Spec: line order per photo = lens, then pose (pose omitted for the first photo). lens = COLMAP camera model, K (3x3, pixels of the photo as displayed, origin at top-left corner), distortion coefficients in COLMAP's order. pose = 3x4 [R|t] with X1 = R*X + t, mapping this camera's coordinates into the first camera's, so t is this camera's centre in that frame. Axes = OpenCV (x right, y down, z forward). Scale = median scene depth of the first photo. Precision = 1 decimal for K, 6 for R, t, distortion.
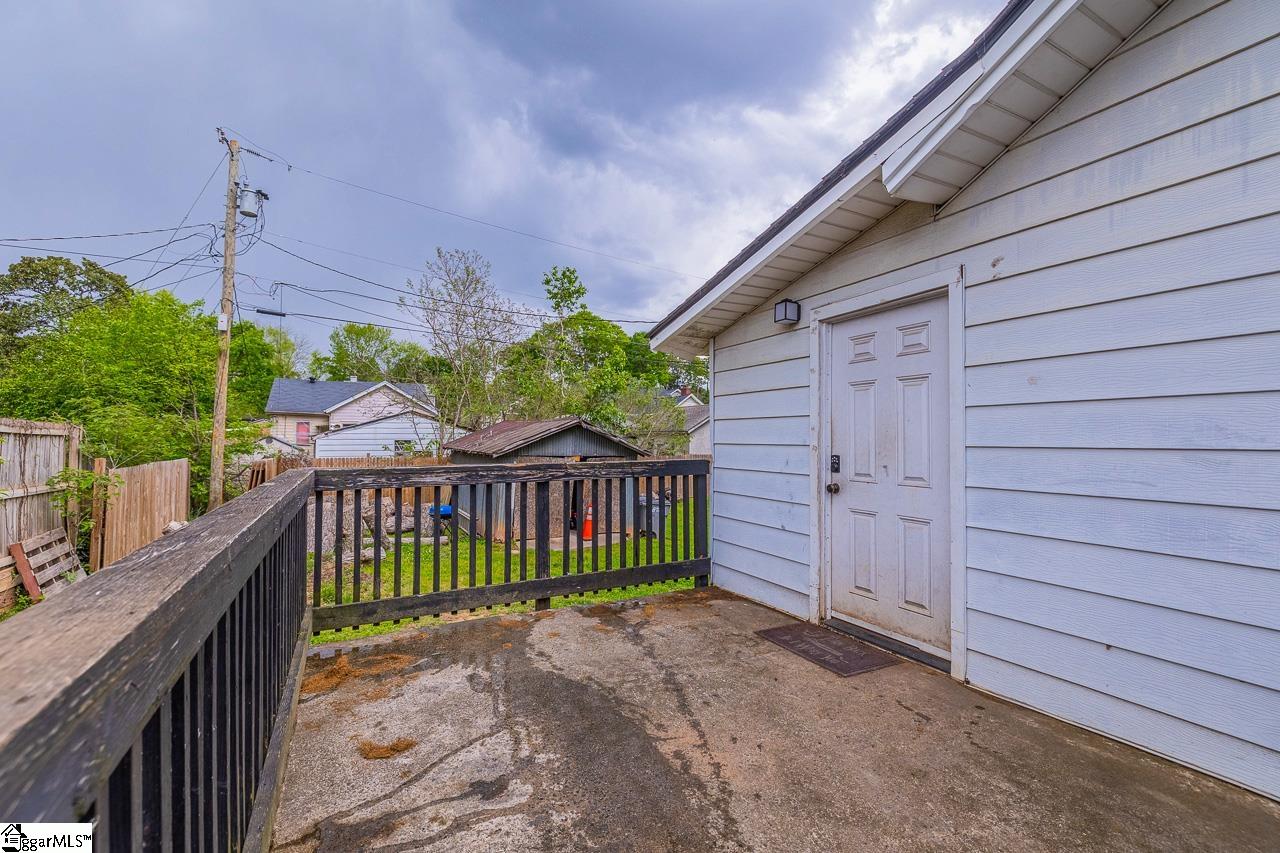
lens RADIAL K [[556.4, 0, 640.3], [0, 556.4, 432.7], [0, 0, 1]] dist [0.000599, 0.000133]
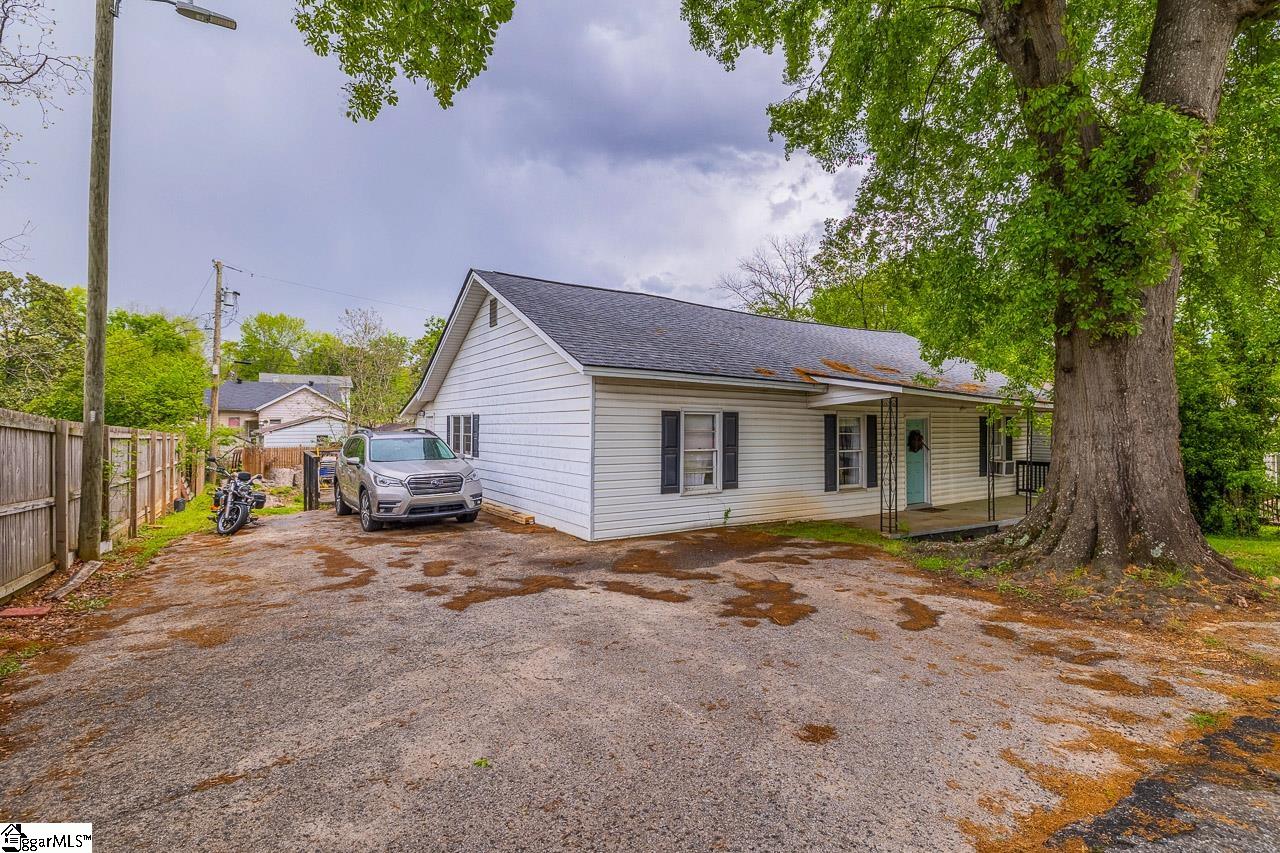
lens RADIAL K [[586.5, 0, 642.4], [0, 586.5, 428.8], [0, 0, 1]] dist [0.000339, -0.000271]
pose [[0.994358, 0.005122, 0.105950, 0.147596], [-0.006756, 0.999864, 0.015072, -0.019421], [-0.105858, -0.015703, 0.994257, -0.370657]]
